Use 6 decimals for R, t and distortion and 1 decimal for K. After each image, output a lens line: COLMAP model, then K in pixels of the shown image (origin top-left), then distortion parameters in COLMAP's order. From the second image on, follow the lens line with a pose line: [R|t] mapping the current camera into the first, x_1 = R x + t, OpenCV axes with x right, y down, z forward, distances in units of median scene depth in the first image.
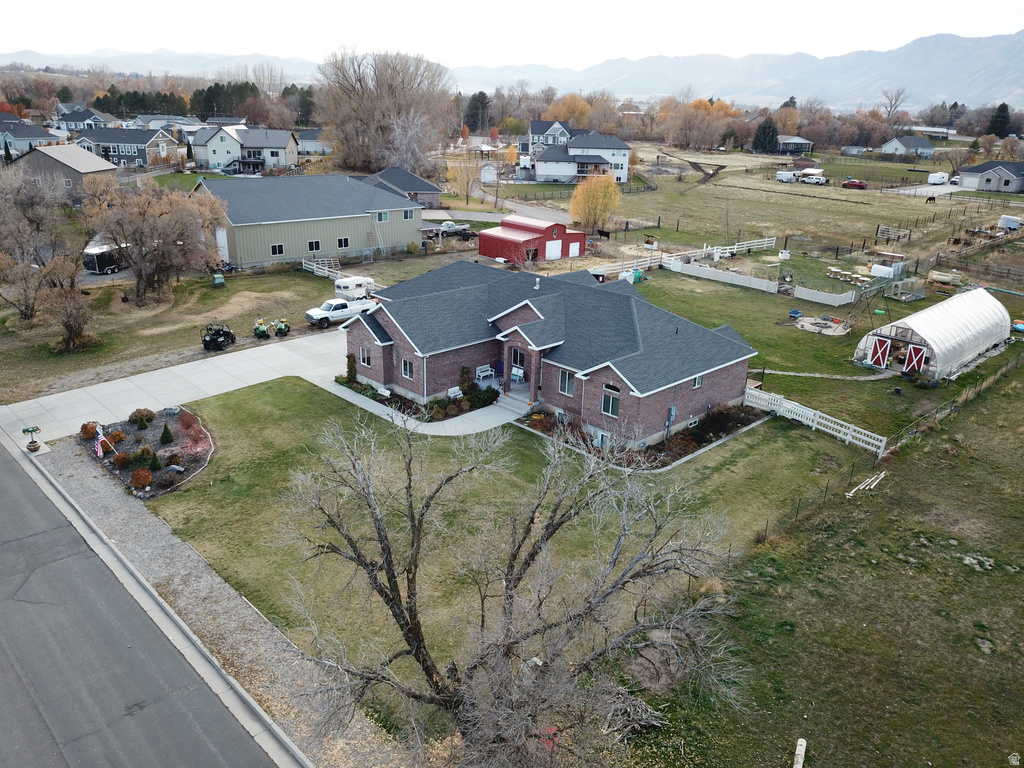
lens RADIAL K [[782.9, 0, 504.7], [0, 782.9, 383.9], [0, 0, 1]] dist [0.011257, -0.005101]
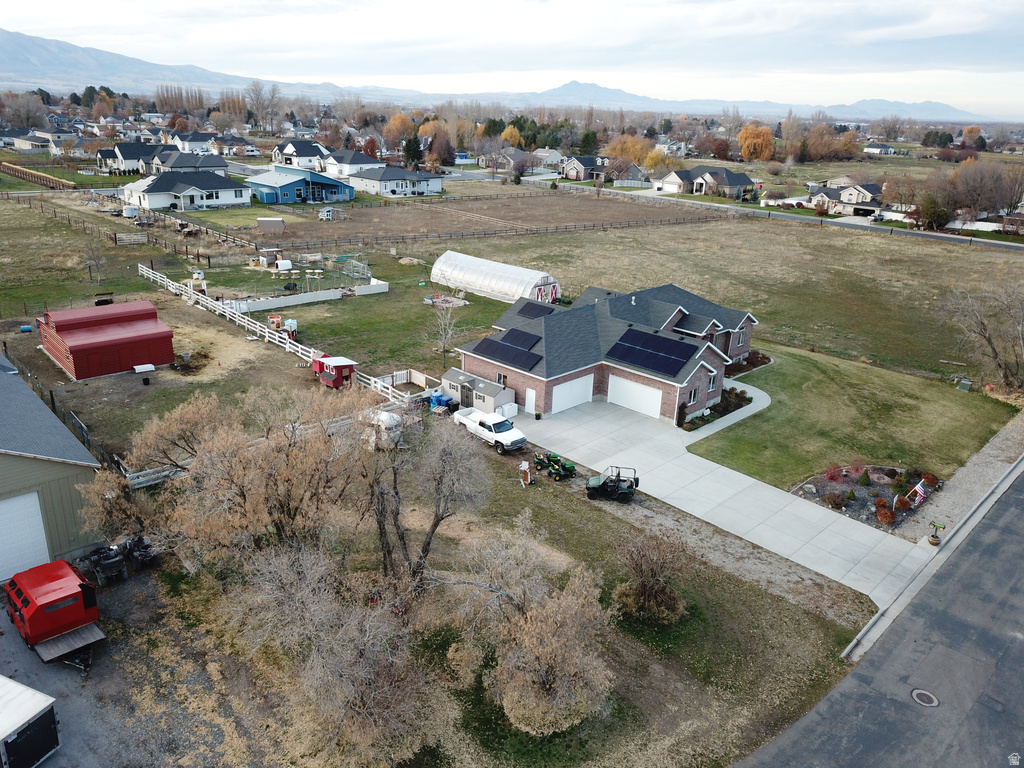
lens RADIAL K [[782.9, 0, 504.7], [0, 782.9, 383.9], [0, 0, 1]] dist [0.011257, -0.005101]
pose [[-0.024087, -0.362479, 0.931681, -0.984542], [0.308075, 0.883905, 0.351856, -0.429815], [-0.951057, 0.295502, 0.090379, 0.920667]]
